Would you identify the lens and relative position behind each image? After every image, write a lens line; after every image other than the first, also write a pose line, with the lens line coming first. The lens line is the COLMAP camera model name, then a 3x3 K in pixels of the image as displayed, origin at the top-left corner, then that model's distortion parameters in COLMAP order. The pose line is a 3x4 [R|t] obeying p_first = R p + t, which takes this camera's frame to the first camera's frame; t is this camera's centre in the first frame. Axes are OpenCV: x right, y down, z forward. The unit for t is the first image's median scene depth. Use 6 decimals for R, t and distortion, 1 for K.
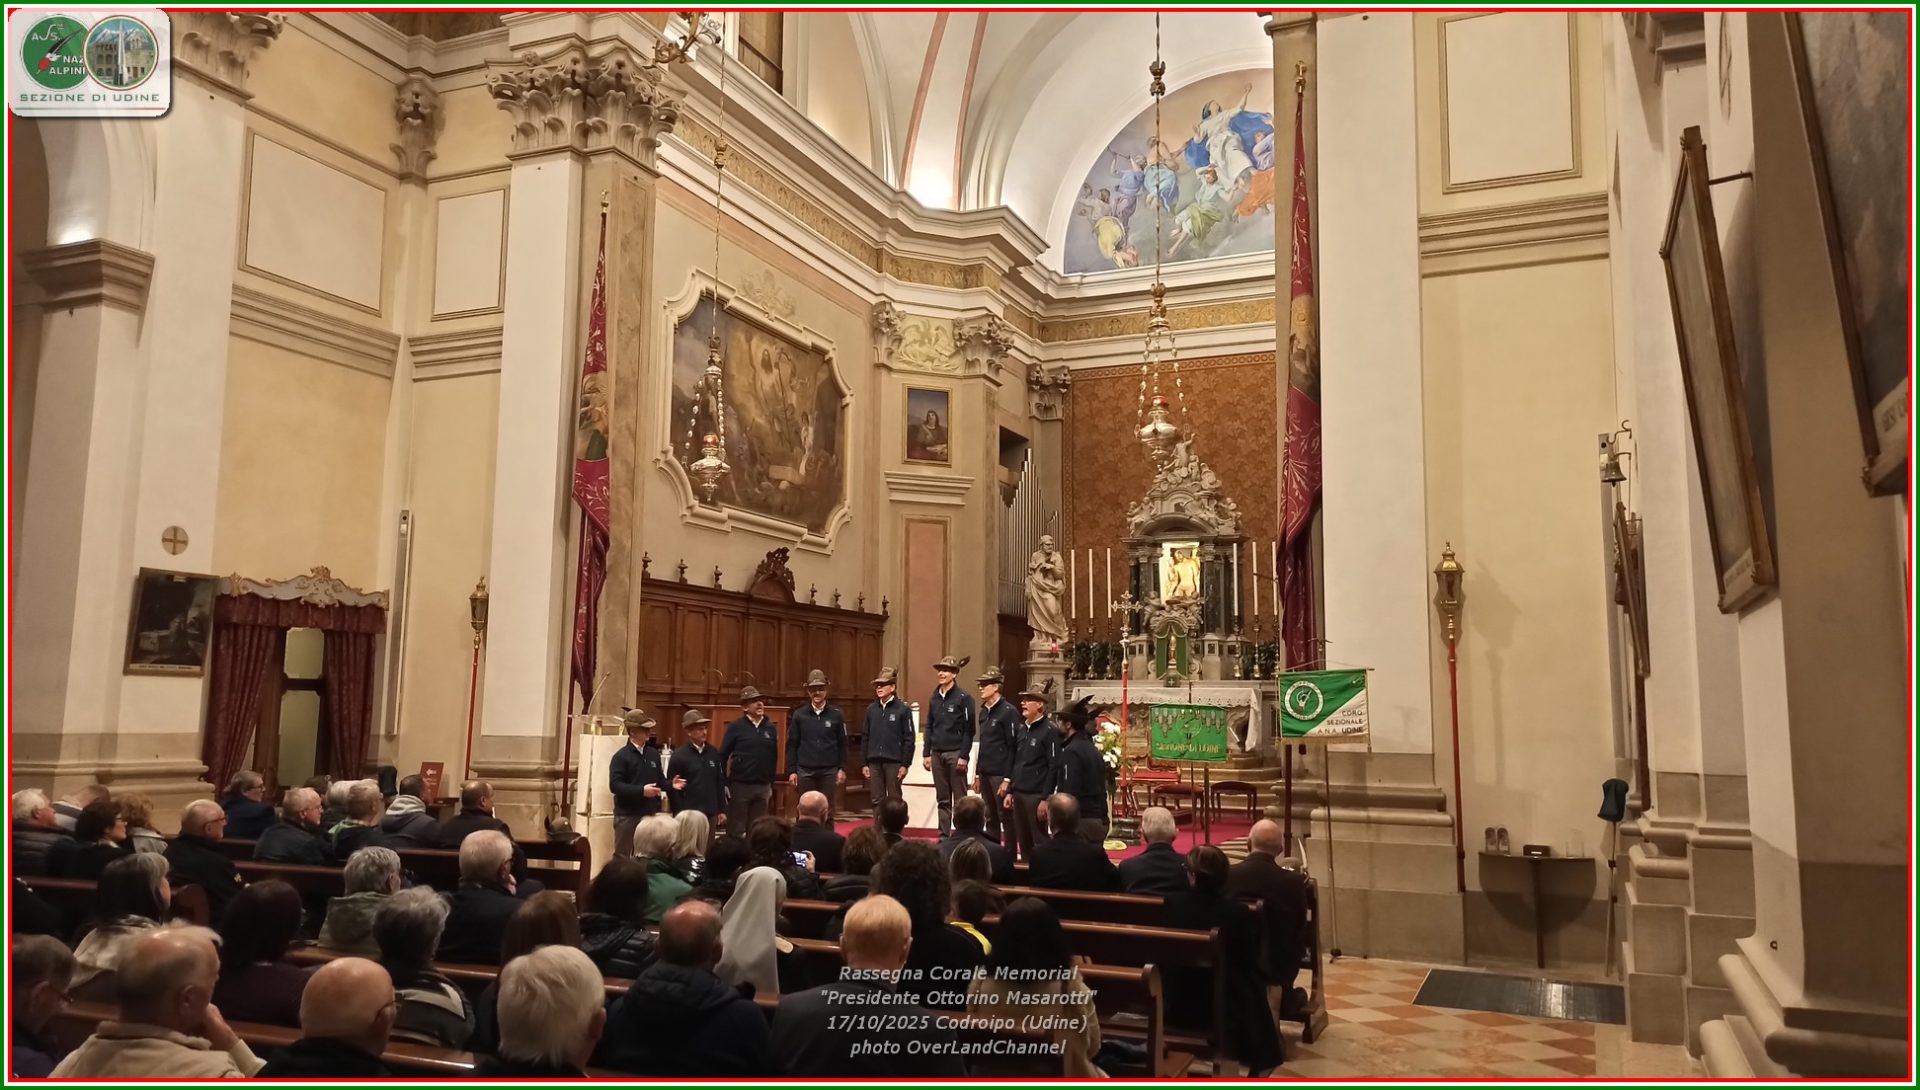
lens RADIAL K [[1388.2, 0, 961.5], [0, 1388.2, 532.7], [0, 0, 1]] dist [0.070998, -0.077854]
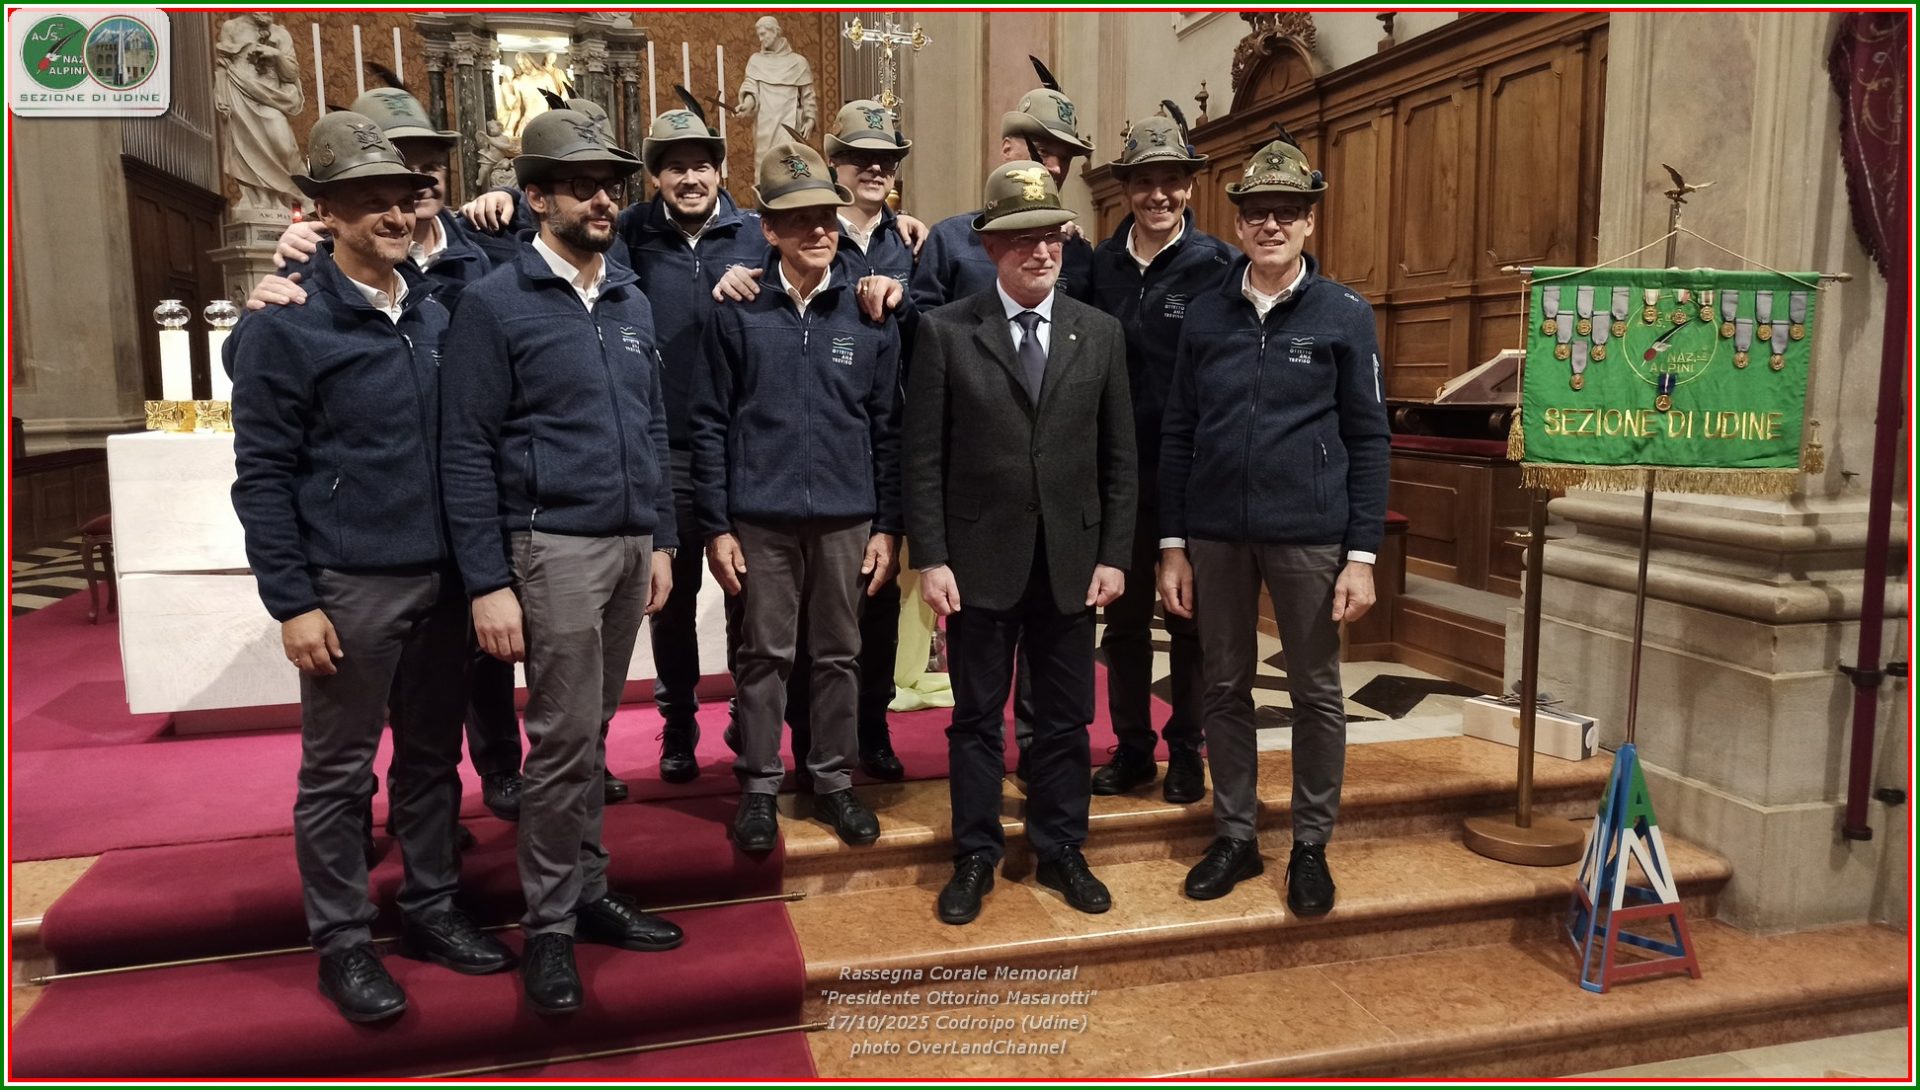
lens RADIAL K [[1388.2, 0, 961.5], [0, 1388.2, 532.7], [0, 0, 1]] dist [0.070998, -0.077854]
pose [[0.786731, -0.090220, 0.610668, -0.066721], [-0.065142, 0.971604, 0.227468, 0.063148], [-0.613849, -0.218736, 0.758514, 0.456107]]
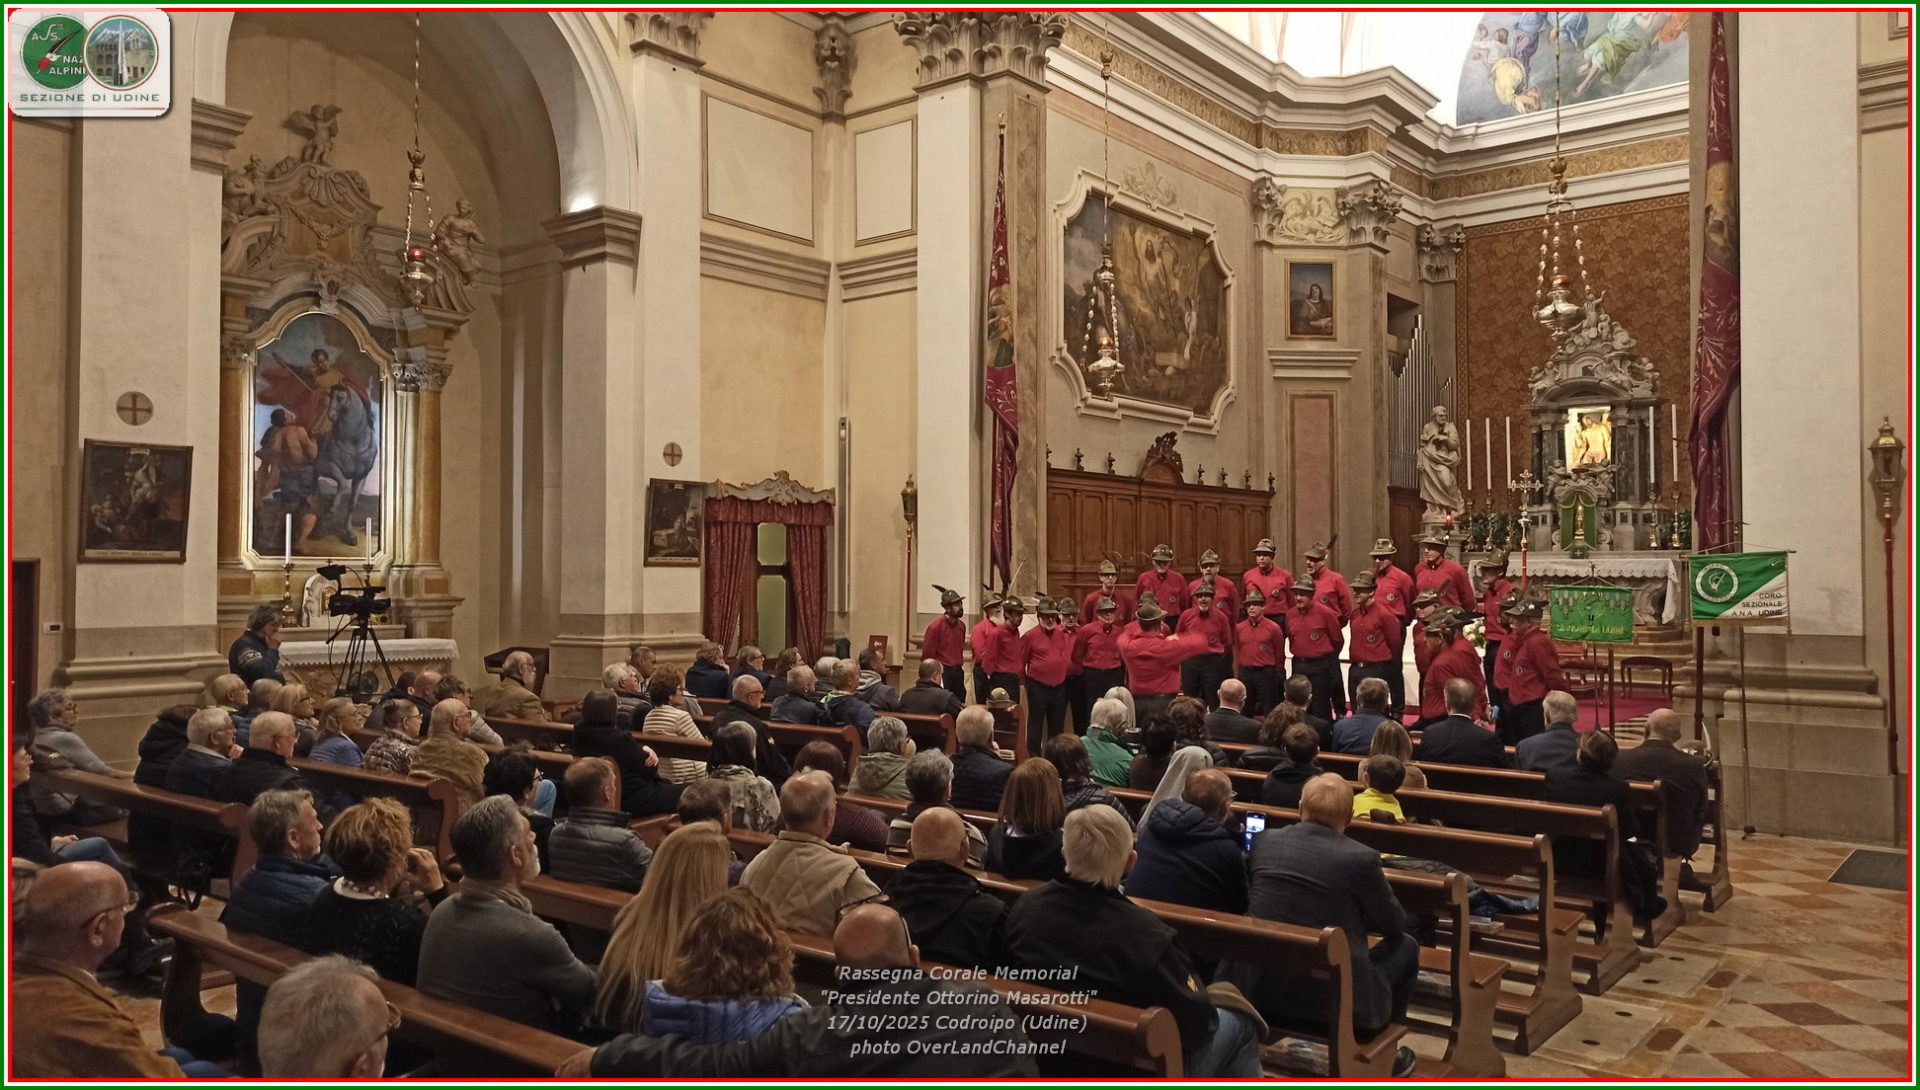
lens RADIAL K [[1388.2, 0, 961.5], [0, 1388.2, 532.7], [0, 0, 1]] dist [0.070998, -0.077854]
pose [[0.963741, -0.018536, -0.266194, -0.002904], [0.044484, 0.994785, 0.091780, -0.015780], [0.263105, -0.100293, 0.959540, -0.050558]]
